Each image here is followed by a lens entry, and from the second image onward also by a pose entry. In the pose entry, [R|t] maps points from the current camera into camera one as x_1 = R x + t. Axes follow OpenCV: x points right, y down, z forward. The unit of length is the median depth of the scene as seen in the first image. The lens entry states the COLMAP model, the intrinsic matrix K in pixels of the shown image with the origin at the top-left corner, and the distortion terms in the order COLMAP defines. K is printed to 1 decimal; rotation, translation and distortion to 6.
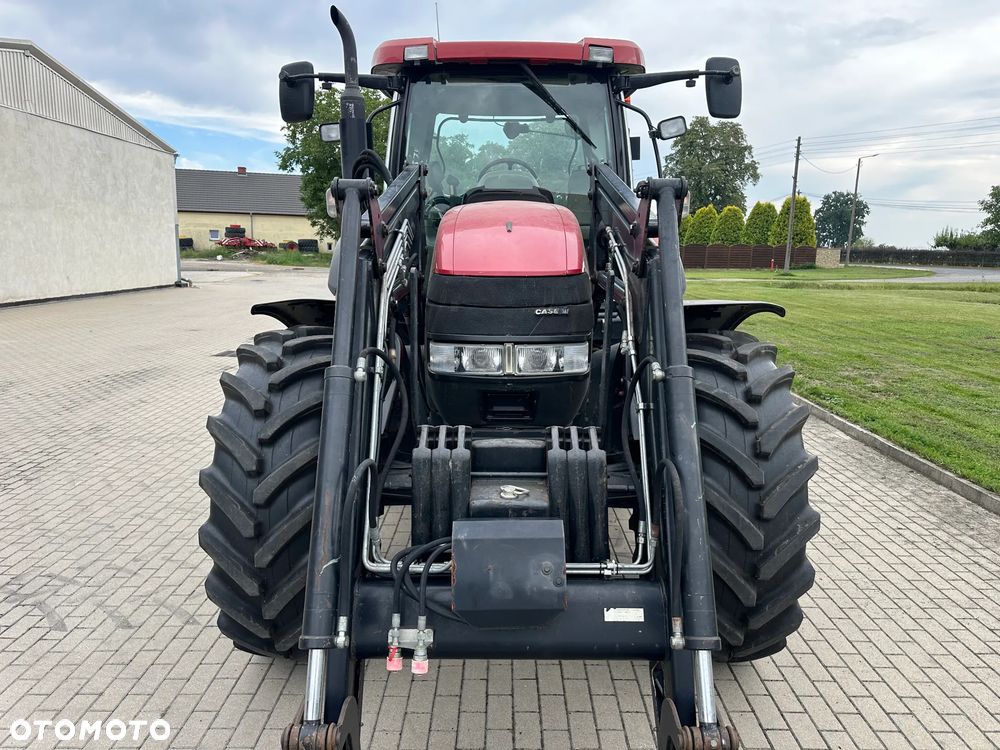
lens RADIAL K [[704.8, 0, 500.0], [0, 704.8, 375.0], [0, 0, 1]] dist [0.064553, -0.088461]
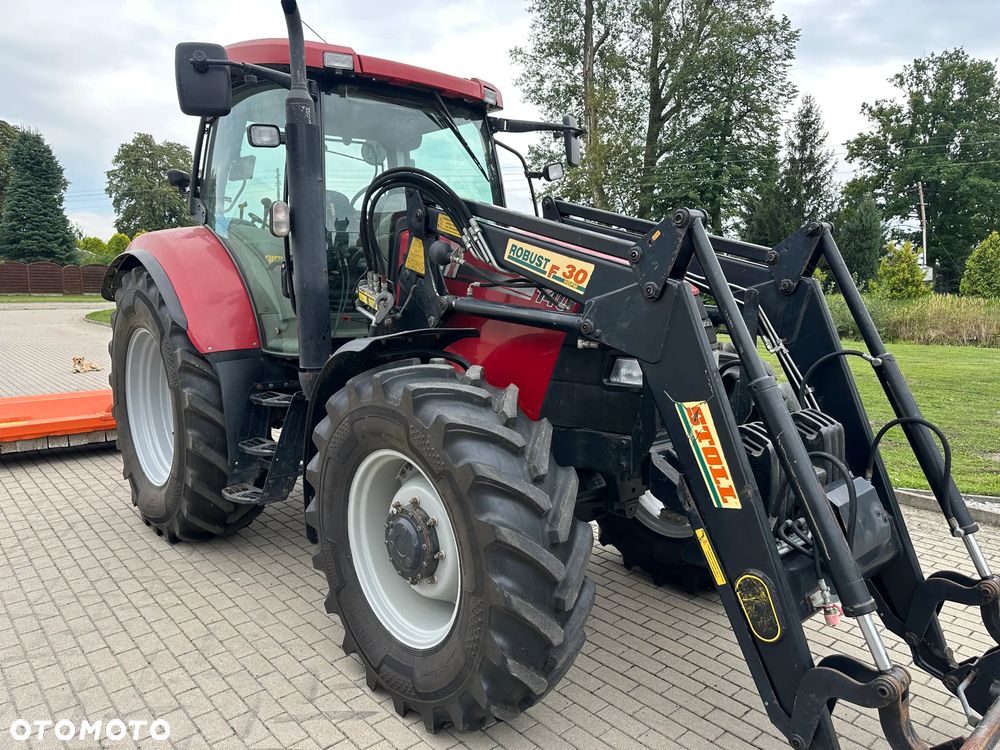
lens RADIAL K [[710.1, 0, 490.9], [0, 710.1, 372.9], [0, 0, 1]] dist [0.036477, -0.038926]
pose [[0.747611, -0.092964, 0.657598, -0.595224], [0.117017, 0.993103, 0.007359, -0.035180], [-0.653747, 0.071449, 0.753333, 0.198074]]
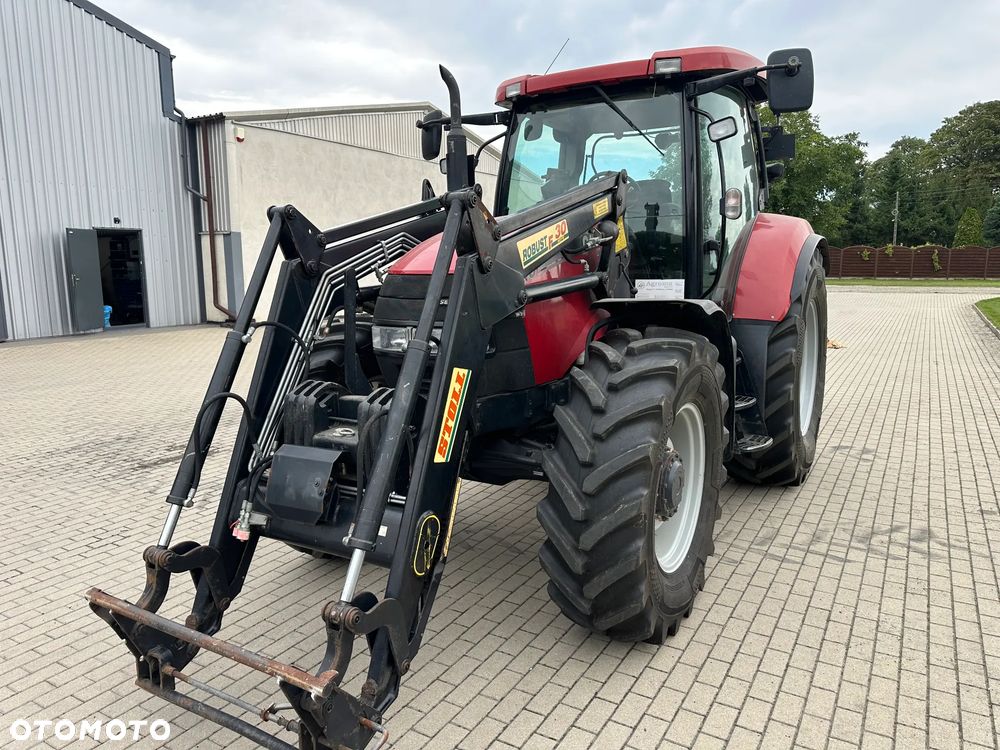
lens RADIAL K [[706.1, 0, 494.7], [0, 706.1, 373.5], [0, 0, 1]] dist [0.049388, -0.061925]
pose [[0.857295, 0.060817, -0.511221, 0.466216], [-0.072296, 0.997380, -0.002584, 0.018374], [0.509724, 0.039174, 0.859446, -0.005785]]
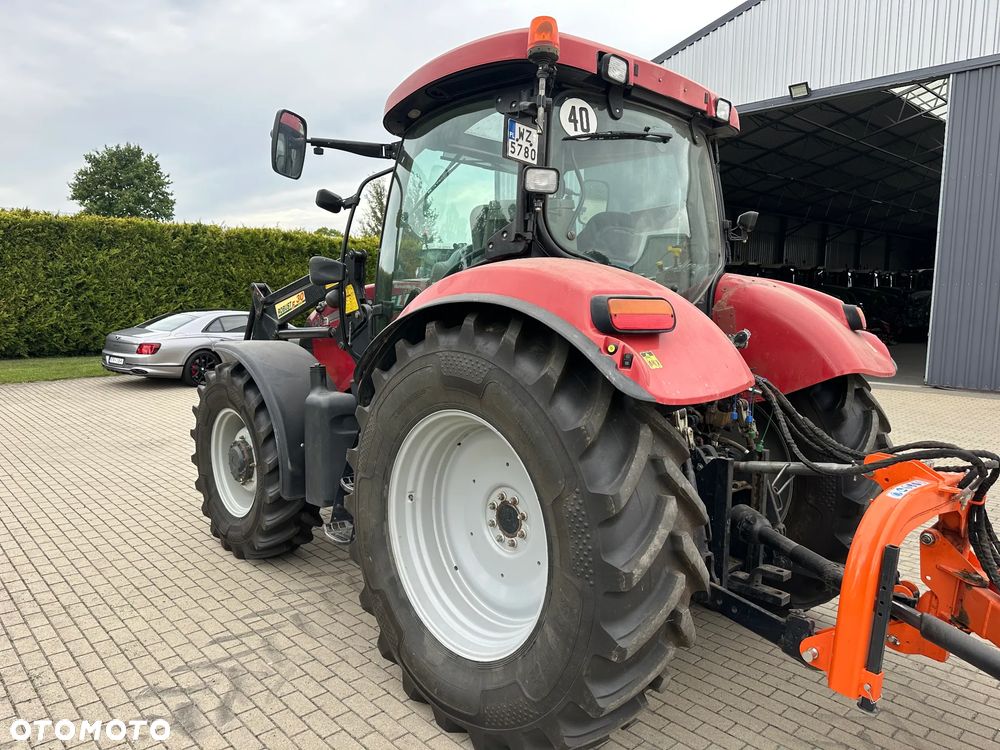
lens RADIAL K [[704.8, 0, 500.0], [0, 704.8, 375.0], [0, 0, 1]] dist [0.064553, -0.088461]
pose [[-0.728943, 0.046057, -0.683023, 0.732919], [-0.147049, 0.963910, 0.221933, -0.343893], [0.668594, 0.262215, -0.695863, 1.835453]]
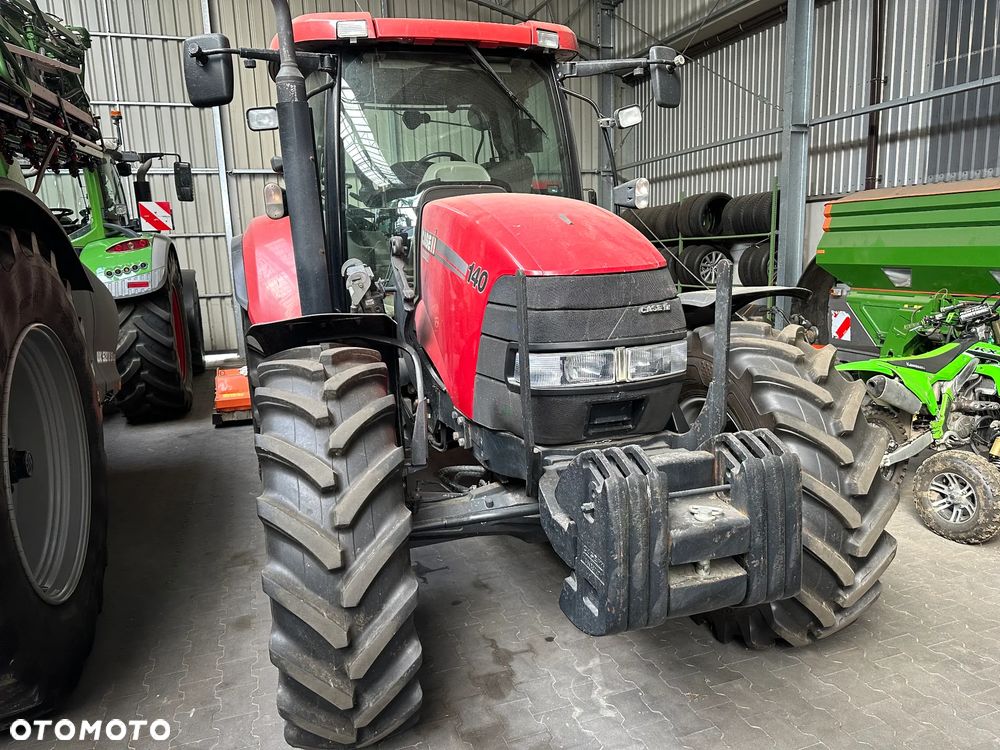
lens RADIAL K [[710.1, 0, 490.9], [0, 710.1, 372.9], [0, 0, 1]] dist [0.036477, -0.038926]
pose [[0.954248, -0.095115, 0.283485, -0.237732], [0.095303, 0.995361, 0.013160, -0.022994], [-0.283422, 0.014460, 0.958886, 0.102918]]
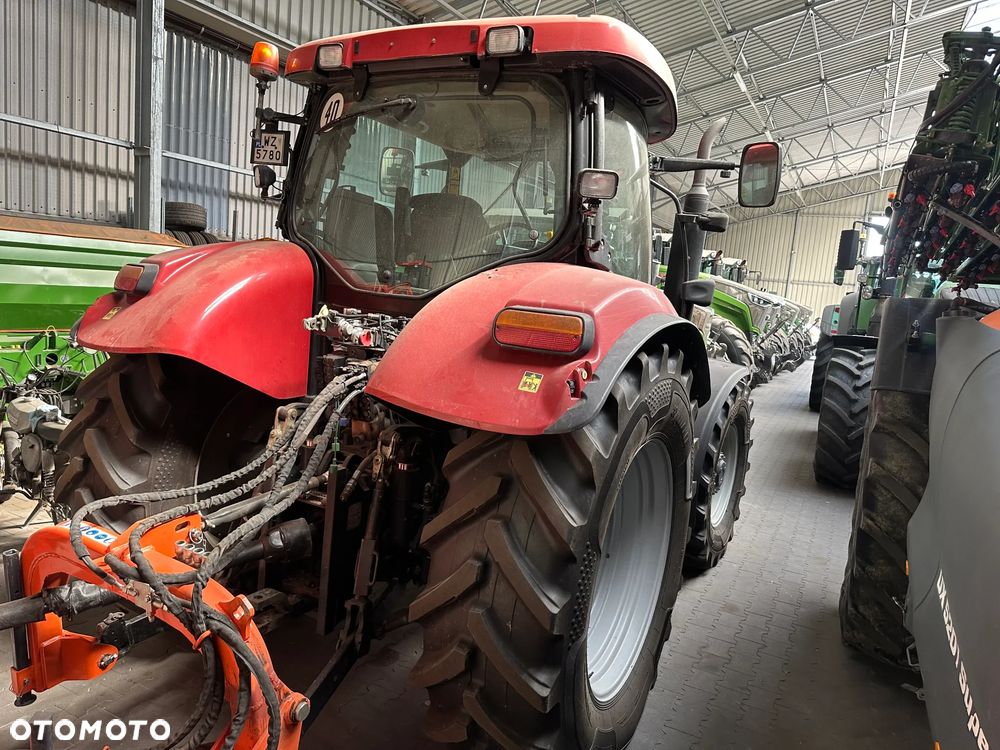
lens RADIAL K [[706.5, 0, 500.1], [0, 706.5, 370.1], [0, 0, 1]] dist [0.043706, -0.051113]
pose [[-0.879899, -0.139992, 0.454070, -0.432594], [-0.012241, 0.961976, 0.272860, -0.392637], [-0.475002, 0.234531, -0.848156, 1.955036]]
